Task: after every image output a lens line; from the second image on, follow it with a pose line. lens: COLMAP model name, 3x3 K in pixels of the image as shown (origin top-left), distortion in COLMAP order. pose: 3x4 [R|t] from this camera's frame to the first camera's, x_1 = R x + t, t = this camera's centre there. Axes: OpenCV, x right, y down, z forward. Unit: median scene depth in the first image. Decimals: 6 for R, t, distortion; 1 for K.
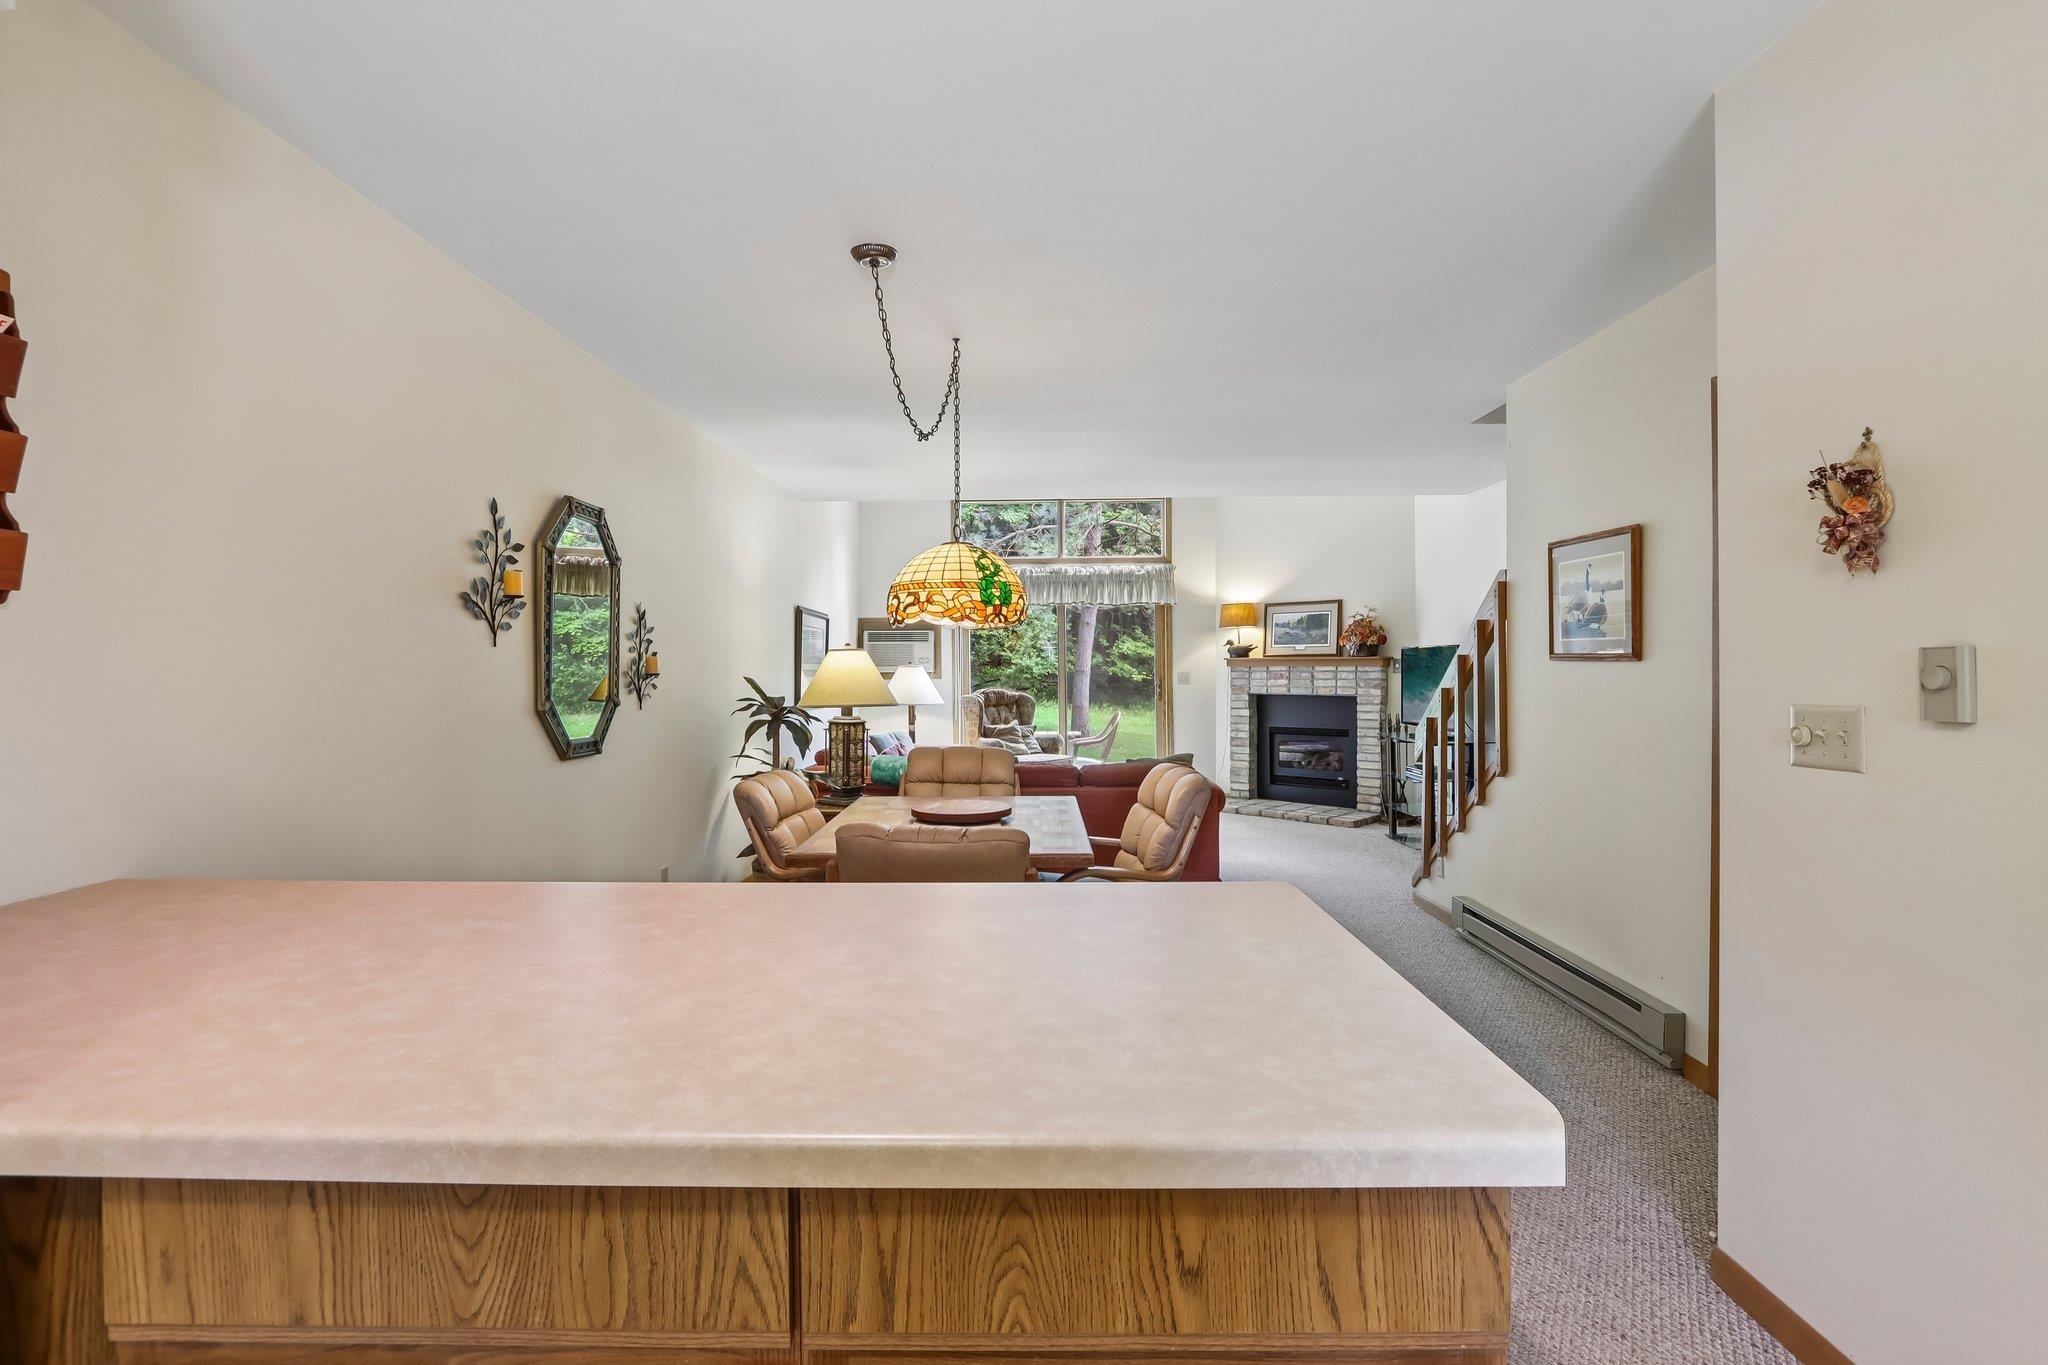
lens RADIAL K [[965.7, 0, 1027.7], [0, 965.7, 668.4], [0, 0, 1]] dist [-0.014395, 0.002288]
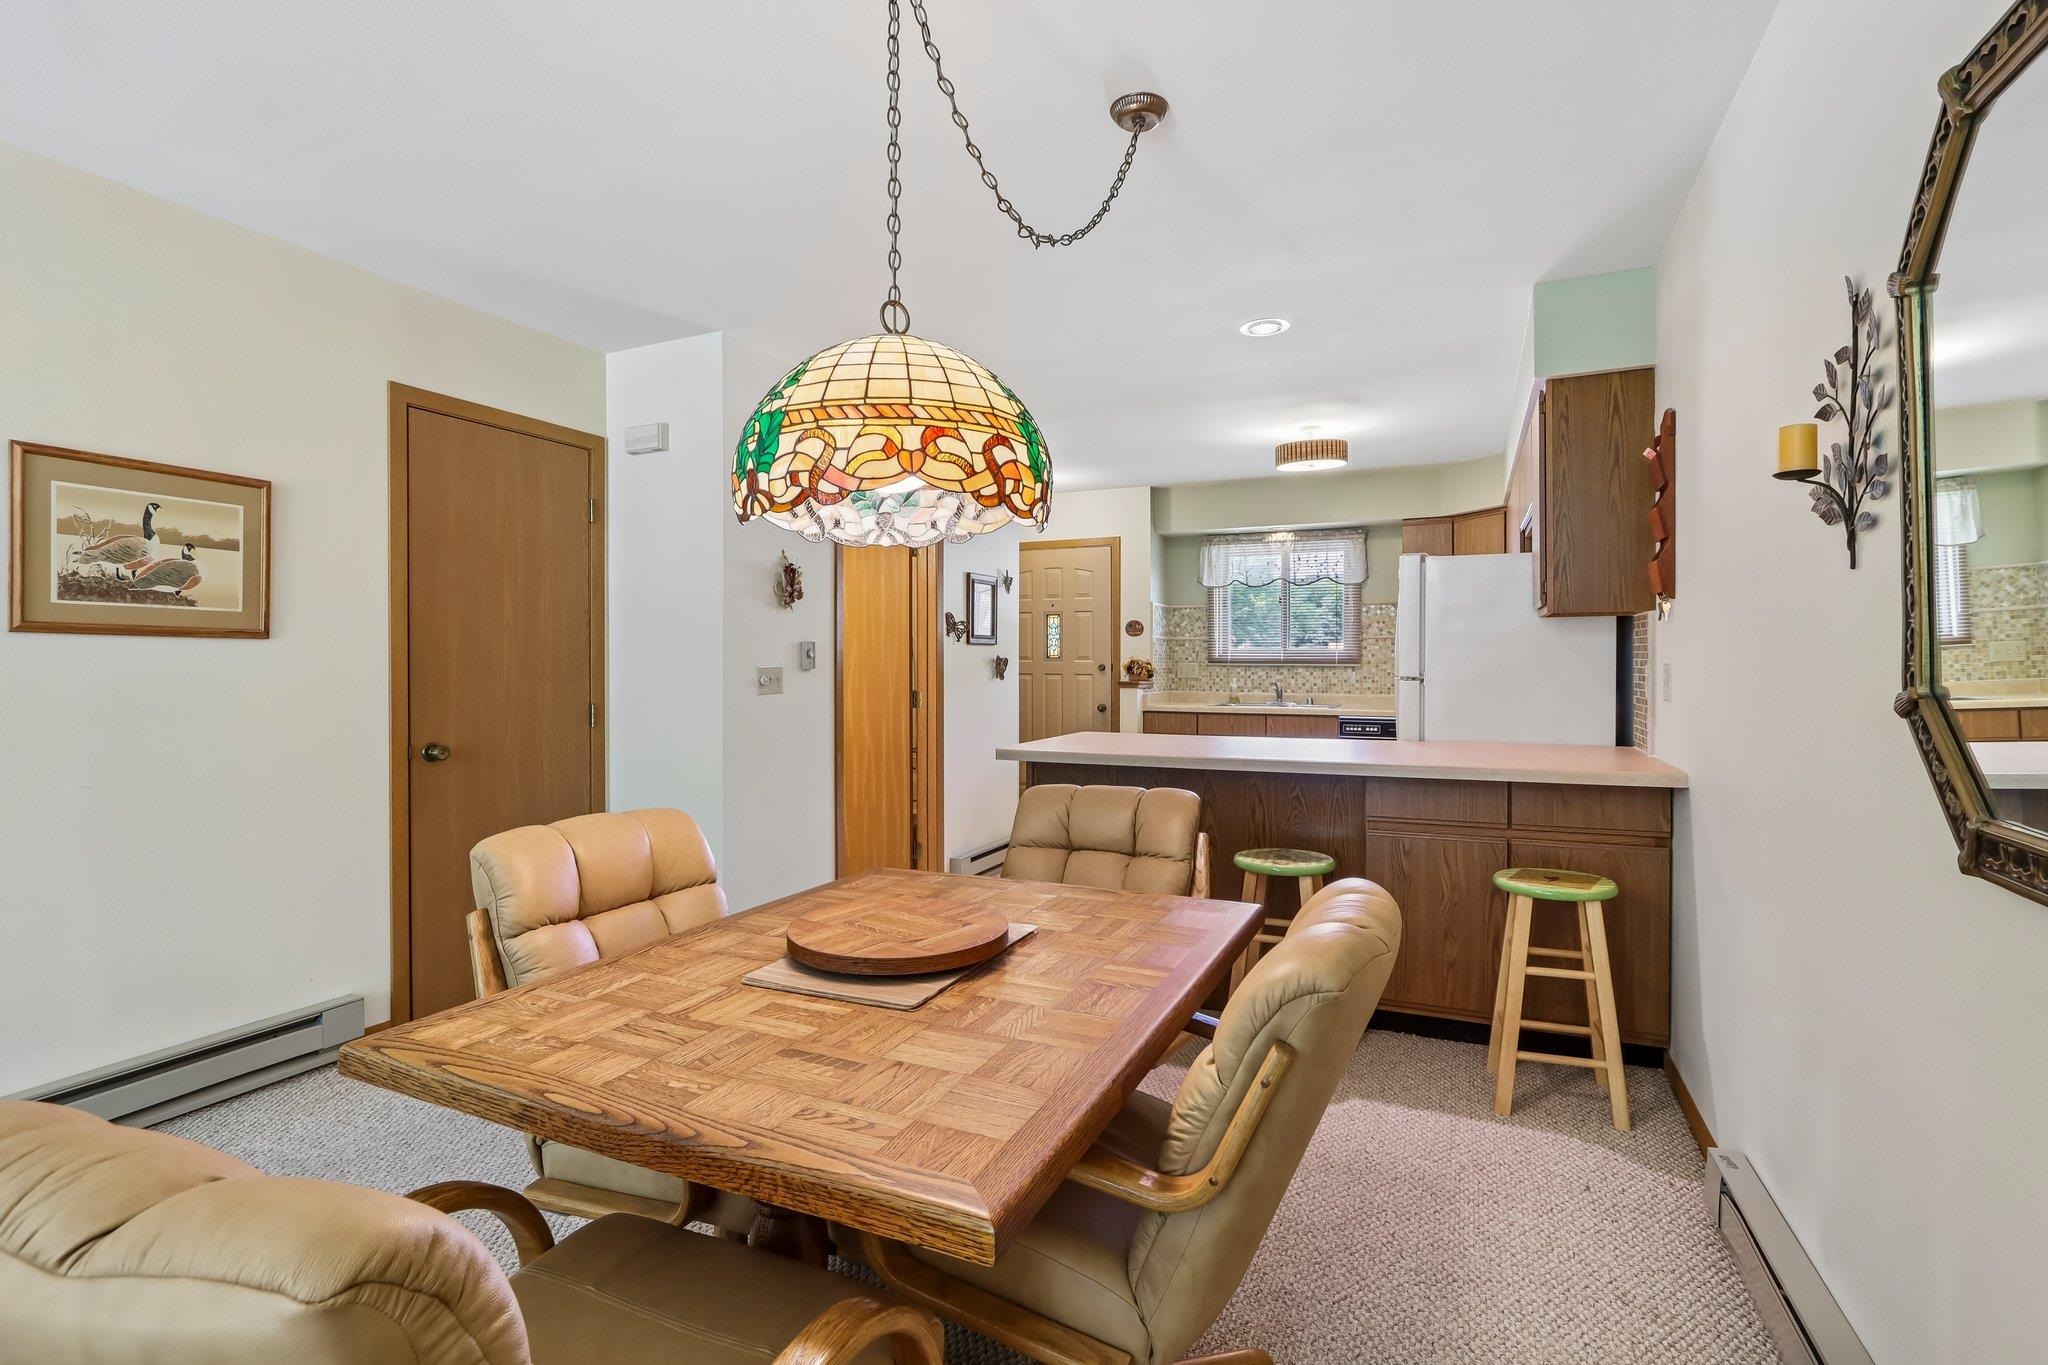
lens RADIAL K [[965.7, 0, 1025.8], [0, 965.7, 670.0], [0, 0, 1]] dist [-0.014395, 0.002288]
pose [[-0.912038, 0.005878, 0.410064, -0.133605], [0.009441, 0.999933, 0.006665, 0.008261], [-0.409998, 0.009950, -0.912032, 0.588678]]
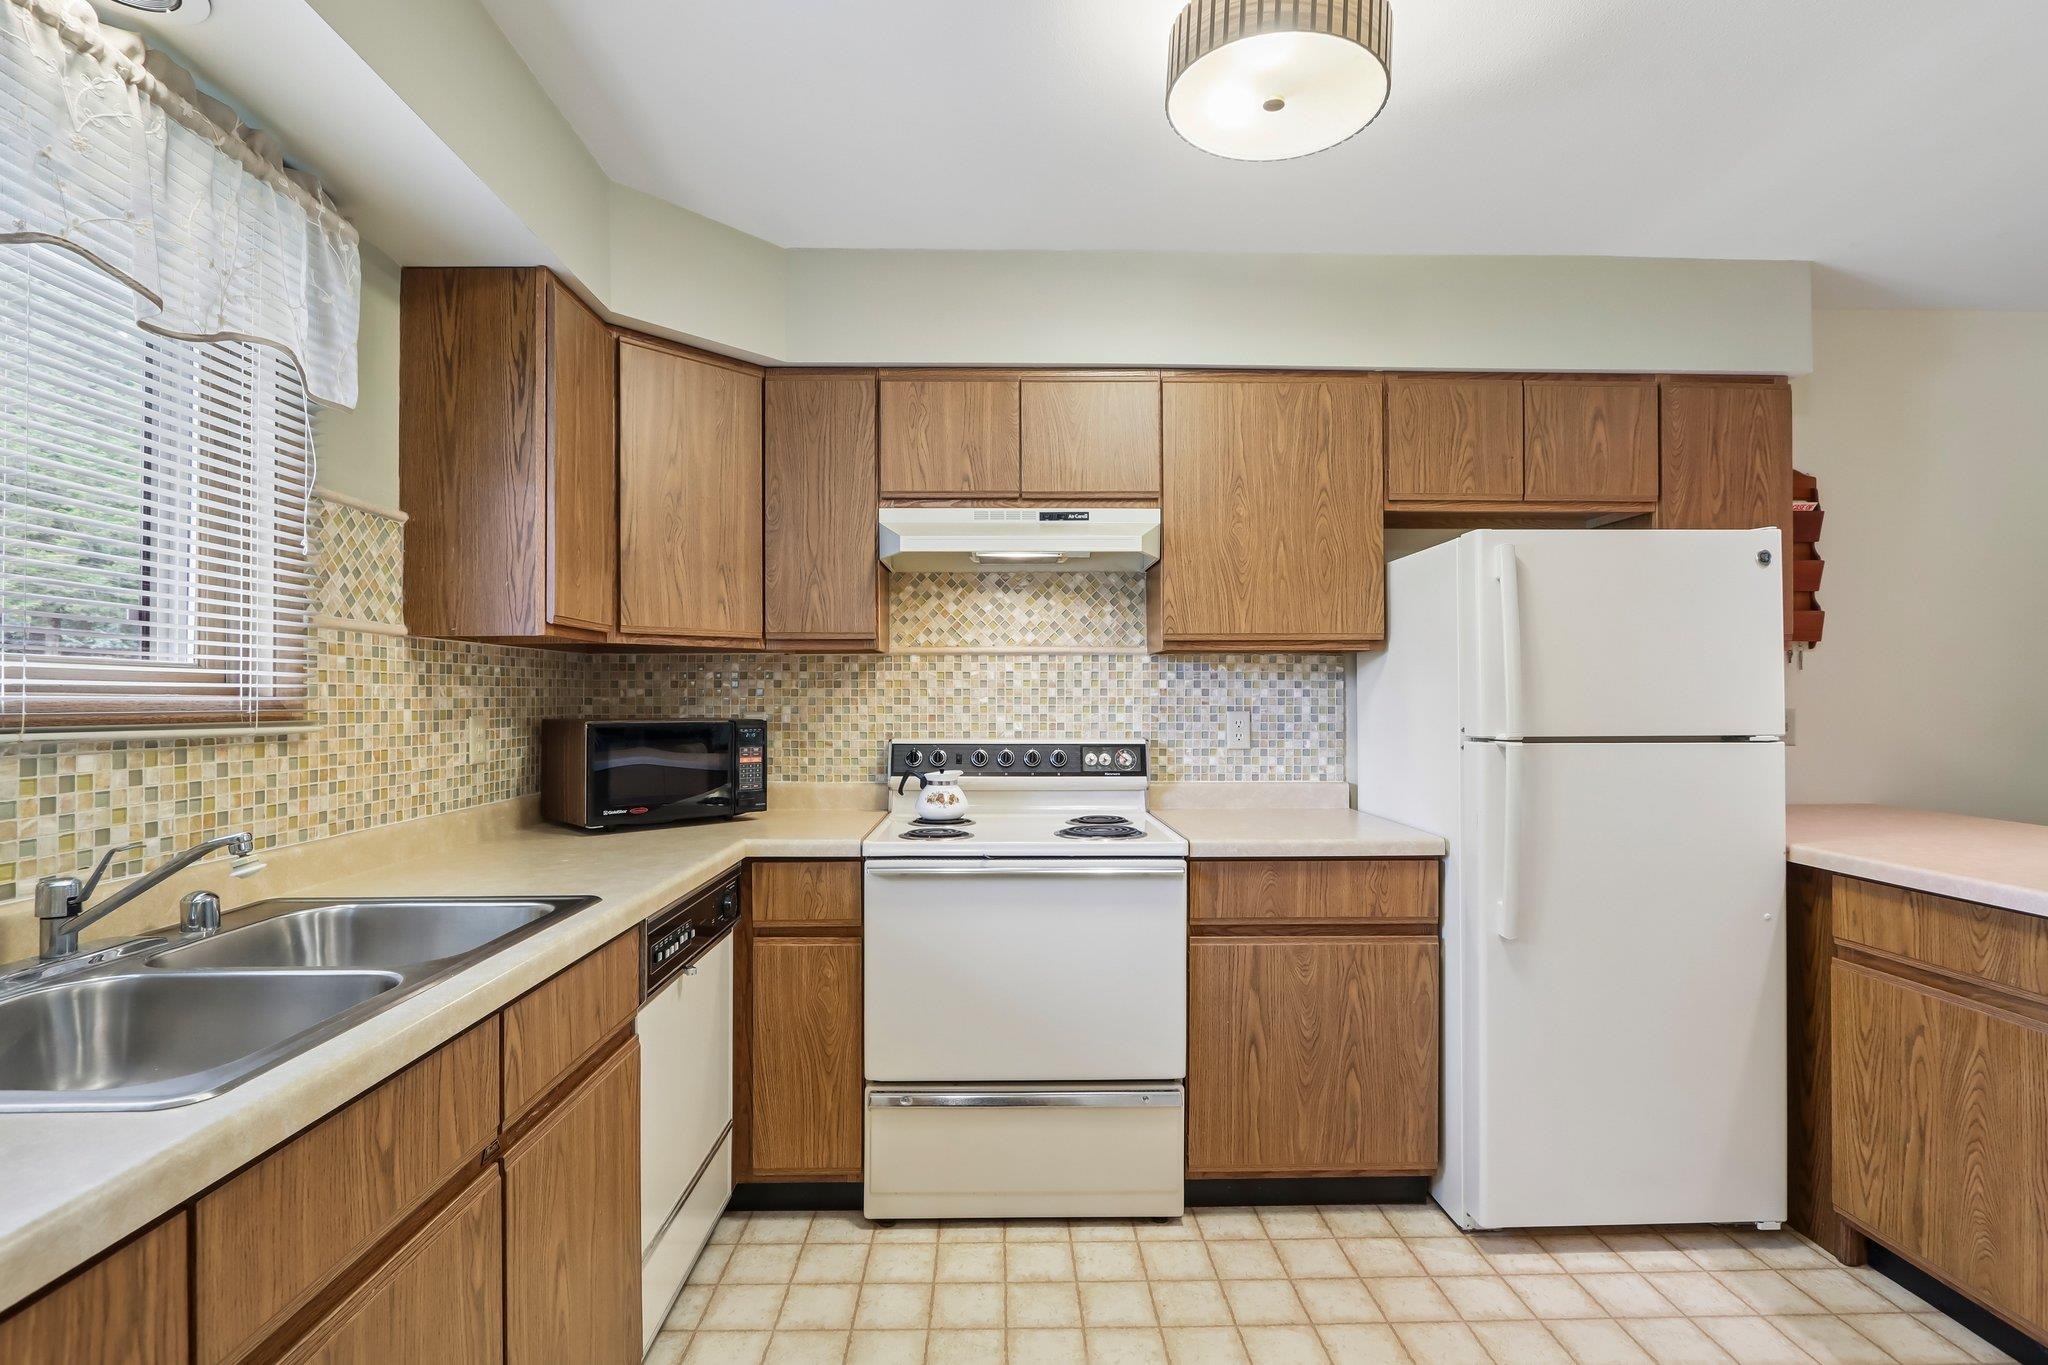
lens RADIAL K [[965.7, 0, 1013.8], [0, 965.7, 688.8], [0, 0, 1]] dist [-0.014395, 0.002288]
pose [[0.024559, -0.003931, -0.999691, 0.154650], [-0.000223, 0.999992, -0.003937, 0.004324], [0.999698, 0.000320, 0.024557, -0.126230]]
